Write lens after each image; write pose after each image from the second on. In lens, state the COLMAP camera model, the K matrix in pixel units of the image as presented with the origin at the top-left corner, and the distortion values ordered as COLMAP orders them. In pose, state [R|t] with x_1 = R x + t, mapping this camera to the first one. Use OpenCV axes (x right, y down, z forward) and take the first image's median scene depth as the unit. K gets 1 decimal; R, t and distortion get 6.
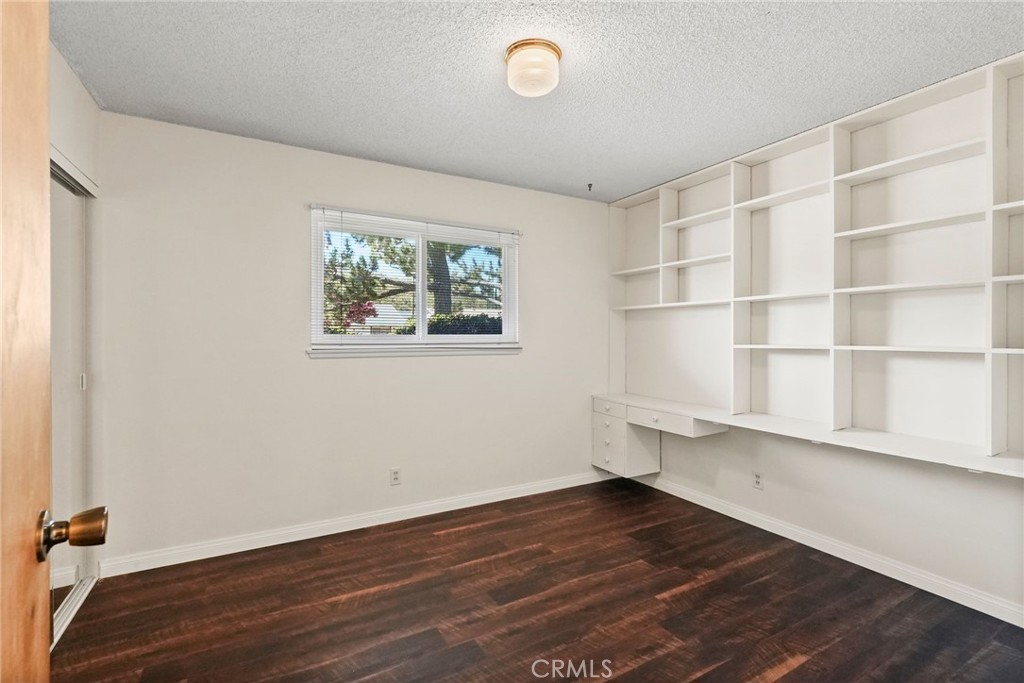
lens RADIAL K [[463.6, 0, 512.0], [0, 463.6, 327.6], [0, 0, 1]] dist [-0.004218, 0.000142]
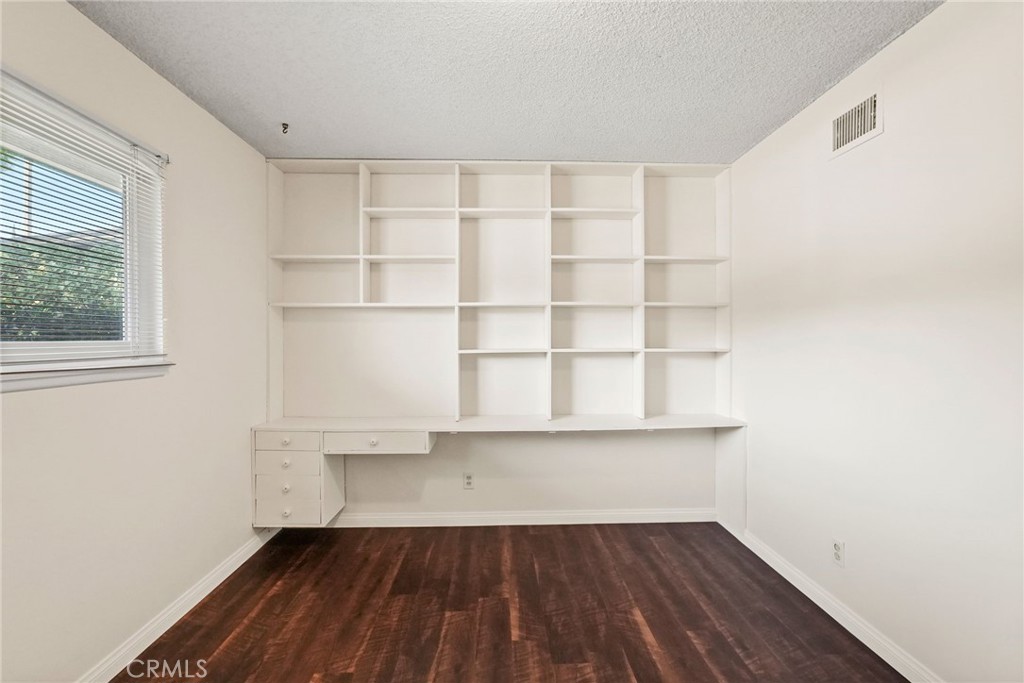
lens RADIAL K [[460.3, 0, 512.8], [0, 460.3, 338.3], [0, 0, 1]] dist [-0.017576, 0.000729]
pose [[0.456162, 0.002108, 0.889894, -0.341696], [-0.011528, 0.999927, 0.003540, 0.007407], [-0.889822, -0.011873, 0.456154, 0.458337]]
